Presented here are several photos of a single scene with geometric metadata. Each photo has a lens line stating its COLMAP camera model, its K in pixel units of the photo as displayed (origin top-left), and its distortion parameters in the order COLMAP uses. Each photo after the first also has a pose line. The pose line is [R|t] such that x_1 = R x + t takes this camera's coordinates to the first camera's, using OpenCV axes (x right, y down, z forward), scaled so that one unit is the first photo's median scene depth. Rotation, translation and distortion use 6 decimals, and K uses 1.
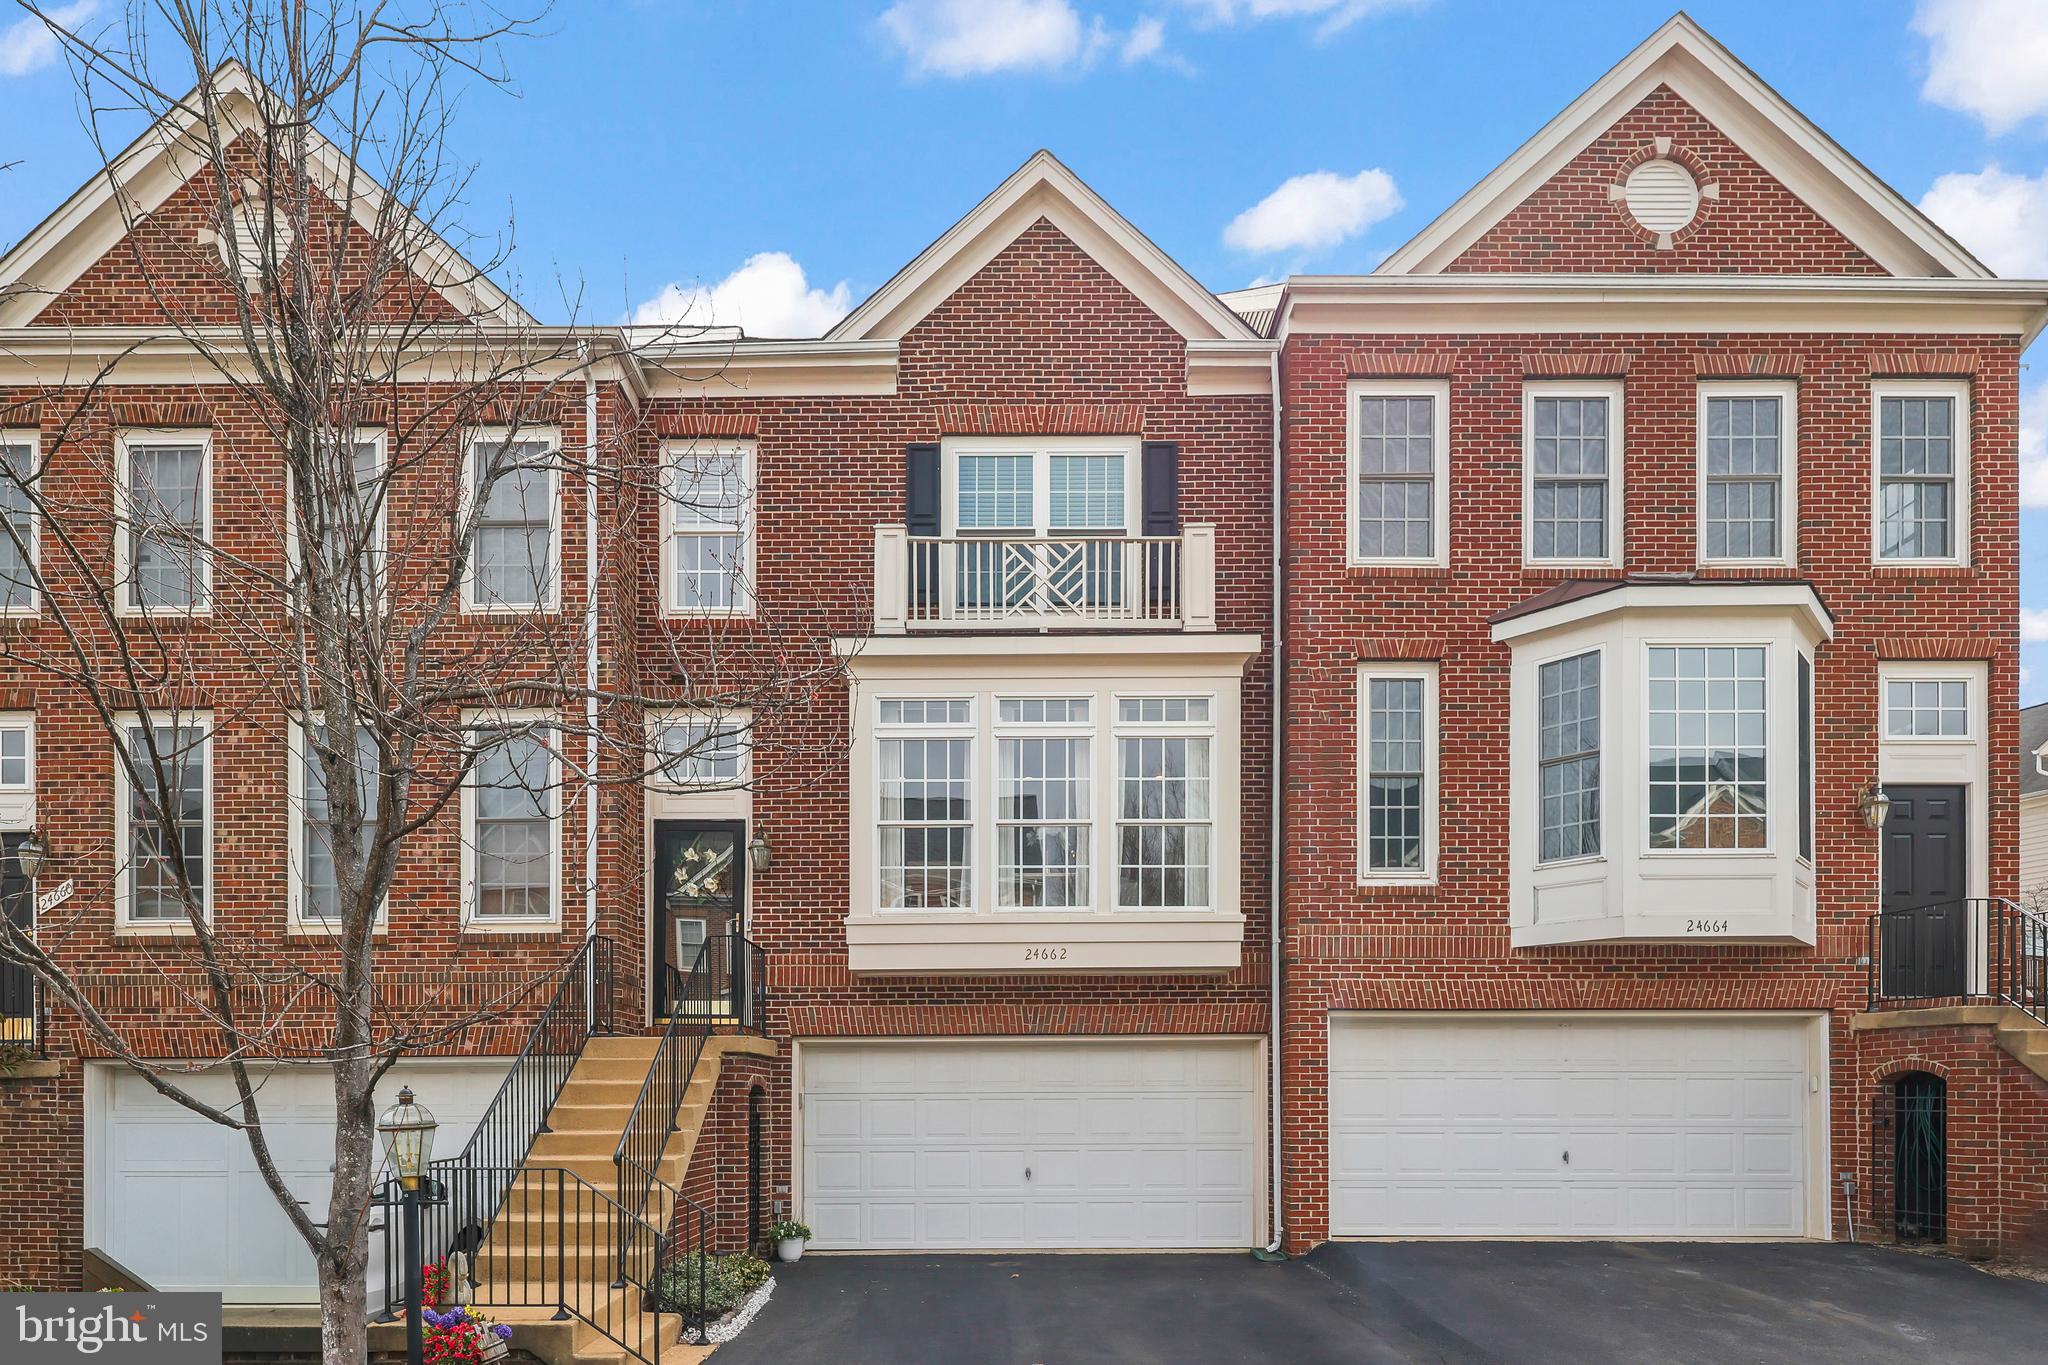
lens RADIAL K [[1100.7, 0, 1023.9], [0, 1100.7, 683.7], [0, 0, 1]] dist [0.000304, 0.000341]
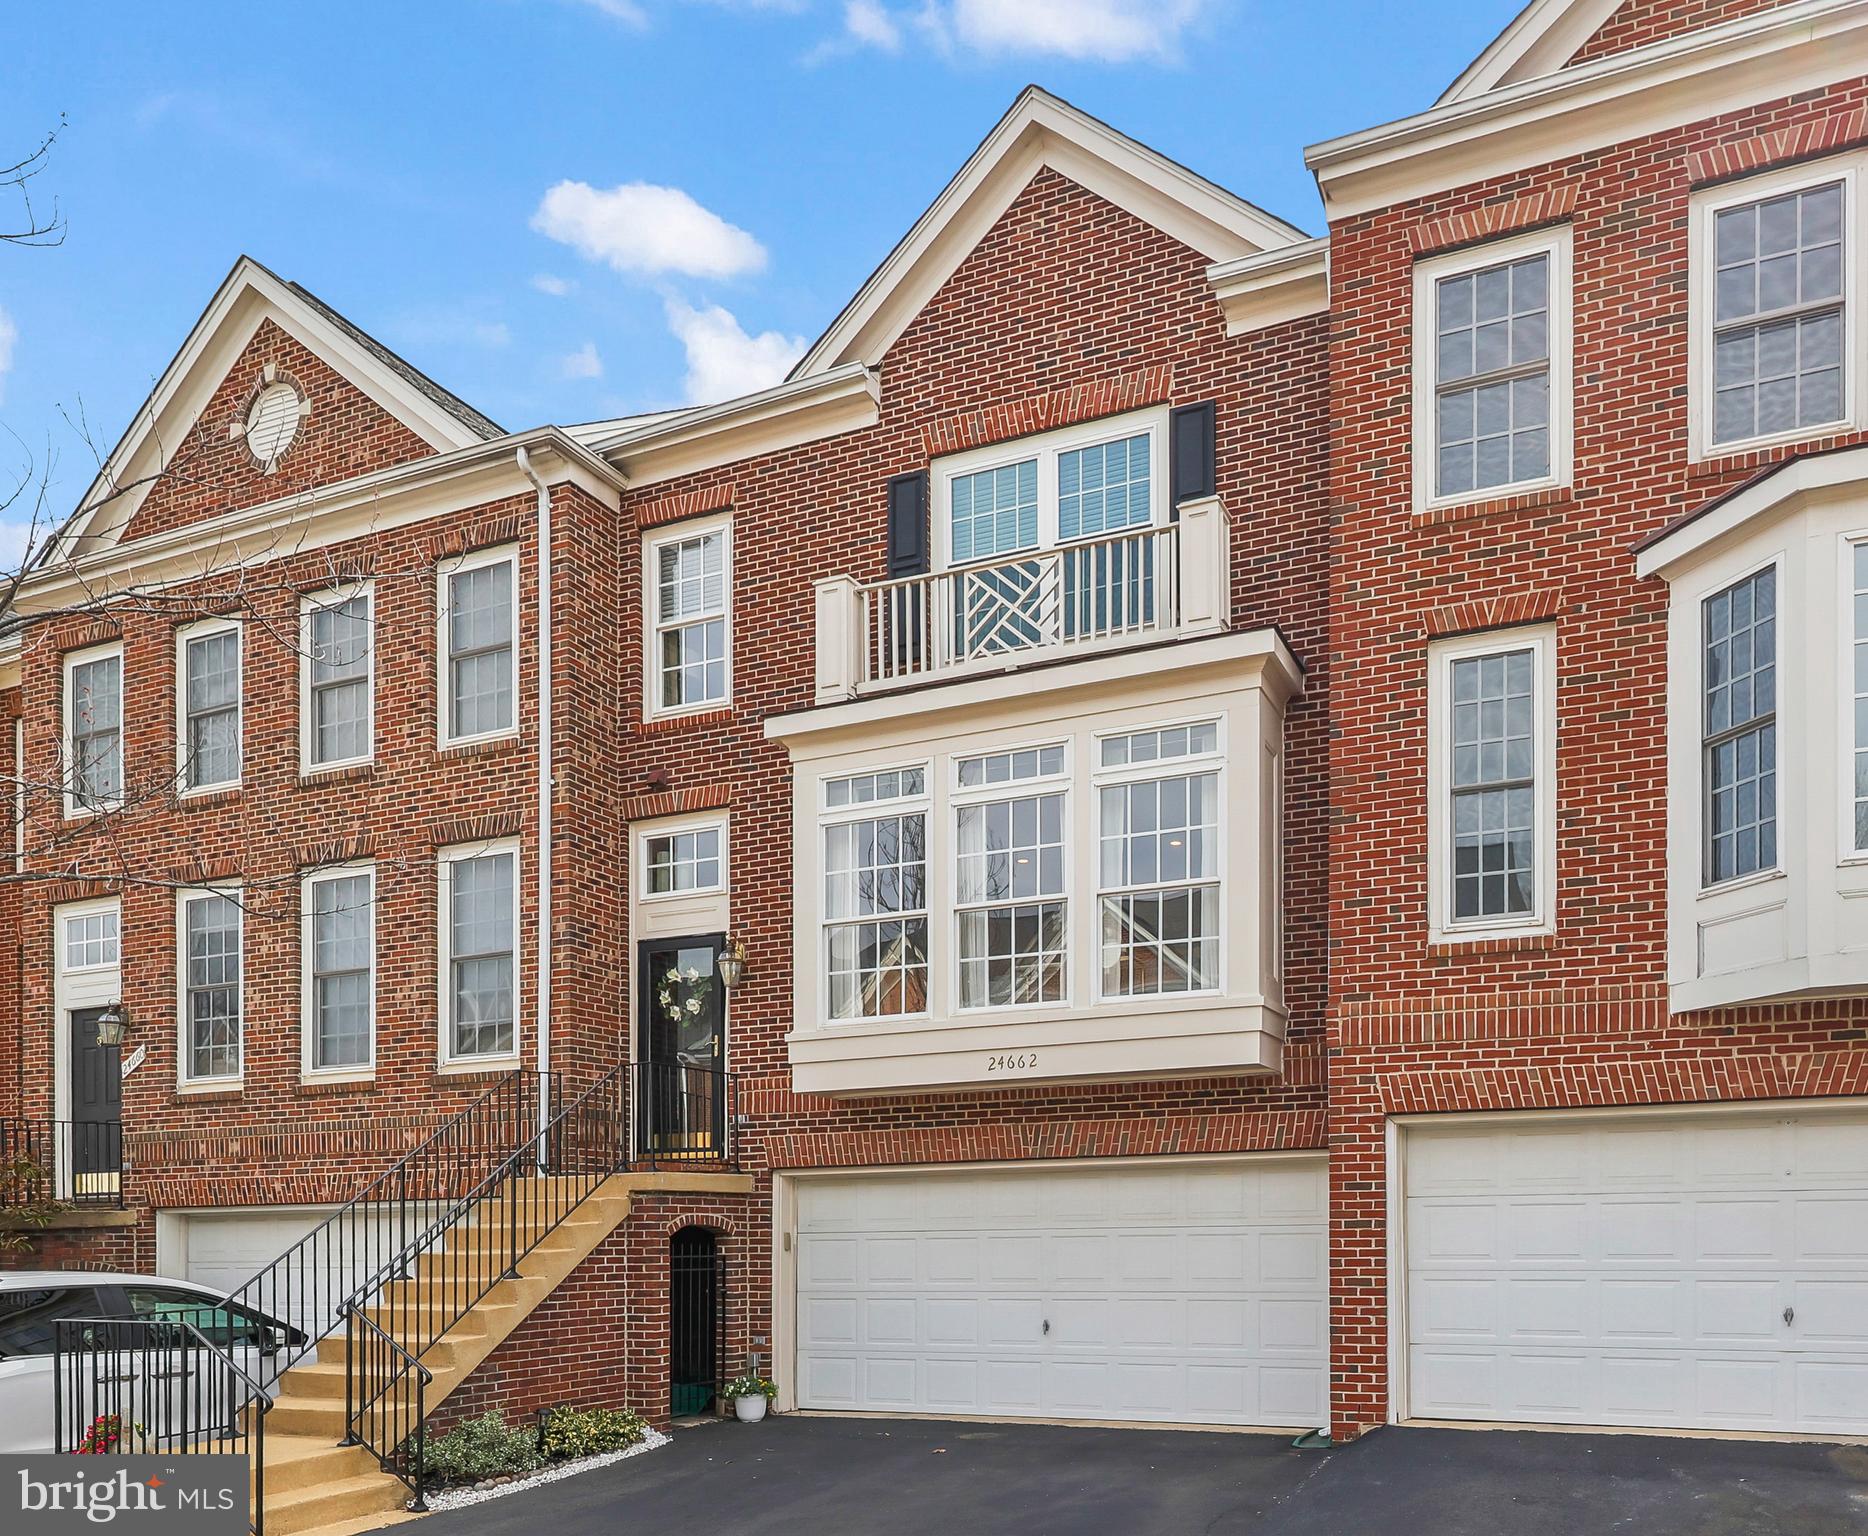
lens RADIAL K [[1272.7, 0, 933.7], [0, 1272.7, 767.8], [0, 0, 1]] dist [-0.002514, 0.002888]
pose [[0.925345, -0.138175, -0.353049, 0.304469], [0.143227, 0.989618, -0.011913, 0.028585], [0.351030, -0.039543, 0.935529, 0.091140]]
